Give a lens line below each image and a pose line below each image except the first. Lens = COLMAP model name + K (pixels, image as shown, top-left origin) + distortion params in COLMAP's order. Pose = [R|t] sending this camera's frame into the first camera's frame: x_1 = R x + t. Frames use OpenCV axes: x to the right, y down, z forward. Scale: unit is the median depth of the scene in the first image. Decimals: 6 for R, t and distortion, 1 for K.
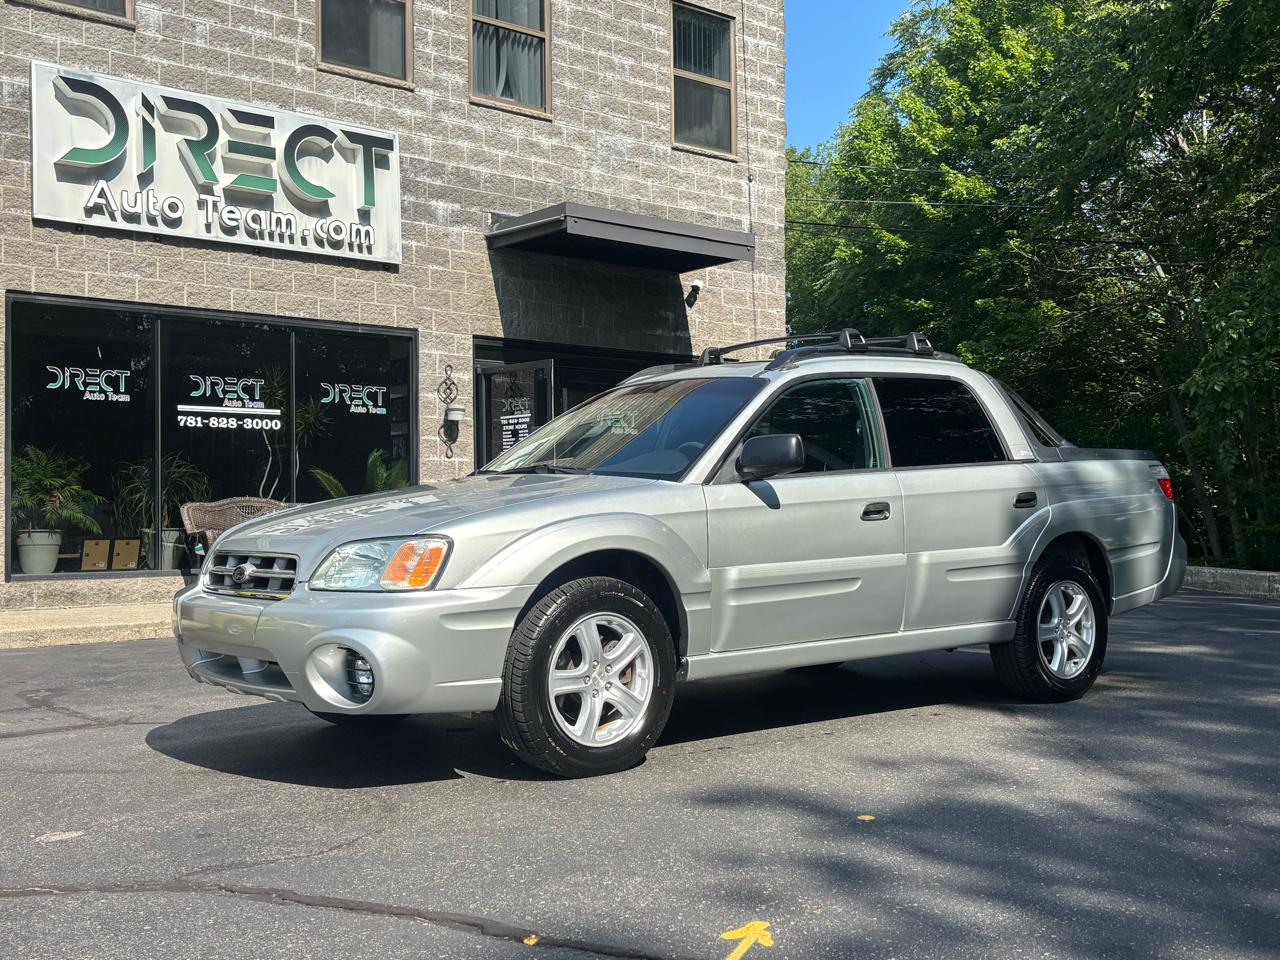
lens RADIAL K [[1382.0, 0, 640.0], [0, 1382.0, 480.0], [0, 0, 1]] dist [0.177344, -0.598306]
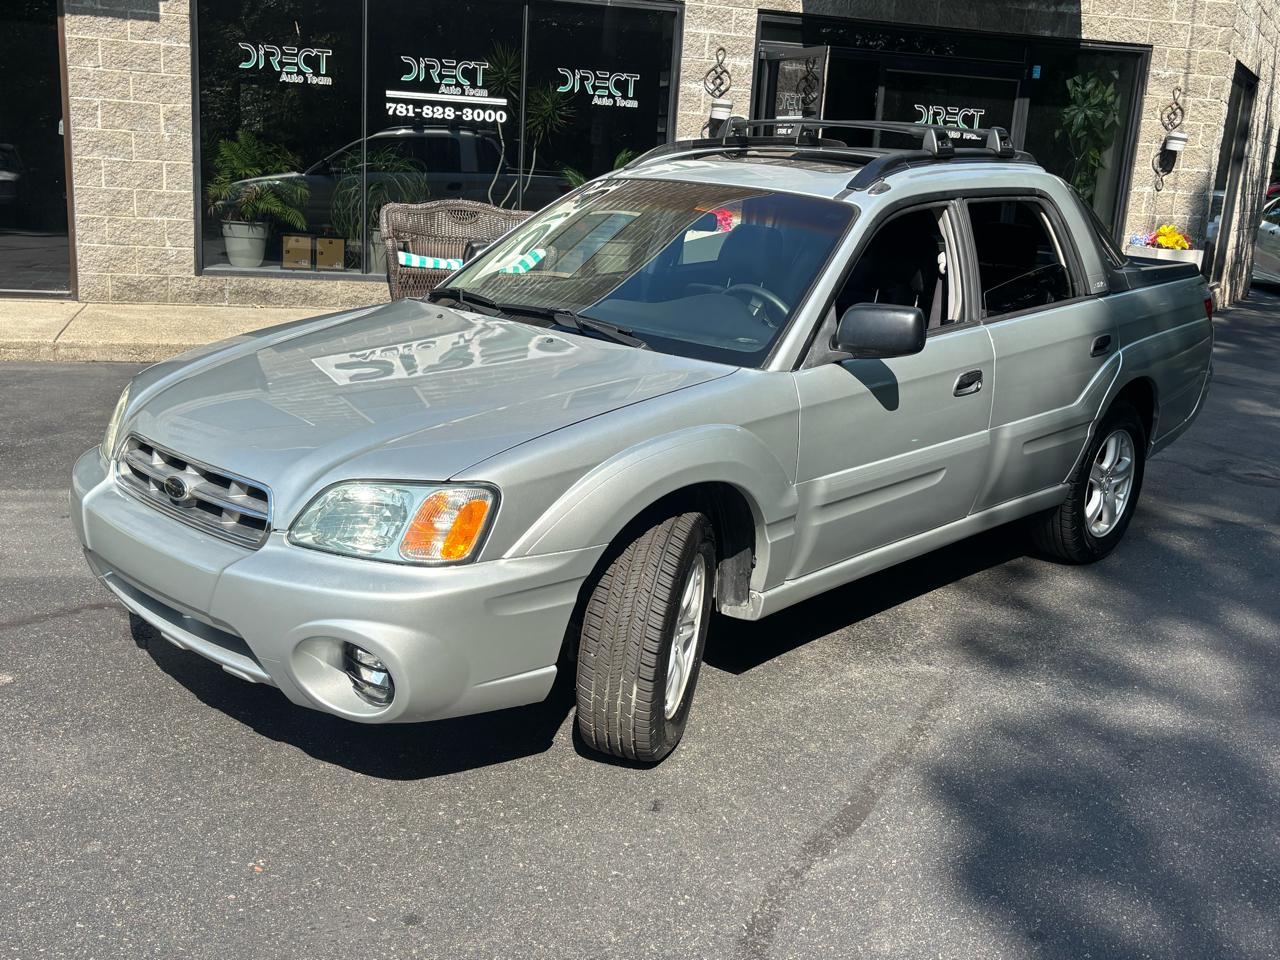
lens RADIAL K [[1280.7, 0, 640.0], [0, 1280.7, 480.0], [0, 0, 1]] dist [0.017853, -0.024702]
pose [[0.903130, 0.168704, -0.394835, 0.182237], [-0.057803, 0.958975, 0.277534, -0.050693], [0.425458, -0.227827, 0.875831, 0.281150]]
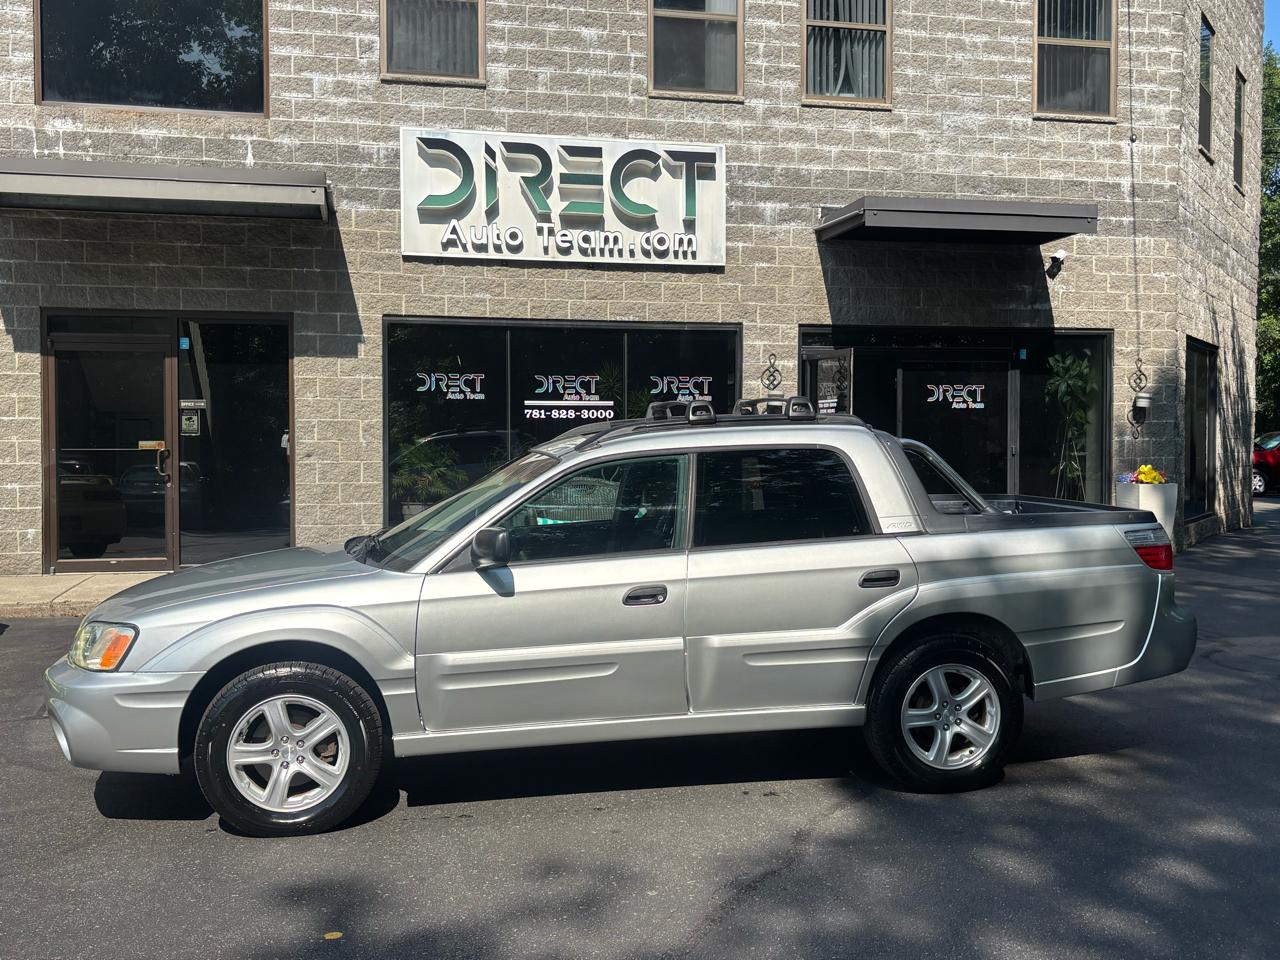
lens RADIAL K [[1243.1, 0, 657.6], [0, 1243.1, 474.0], [0, 0, 1]] dist [0.144315, -0.386480]
pose [[0.885876, 0.025242, -0.463235, 0.266530], [0.003520, 0.998124, 0.061120, -0.054448], [0.463909, -0.055775, 0.884126, 0.094683]]
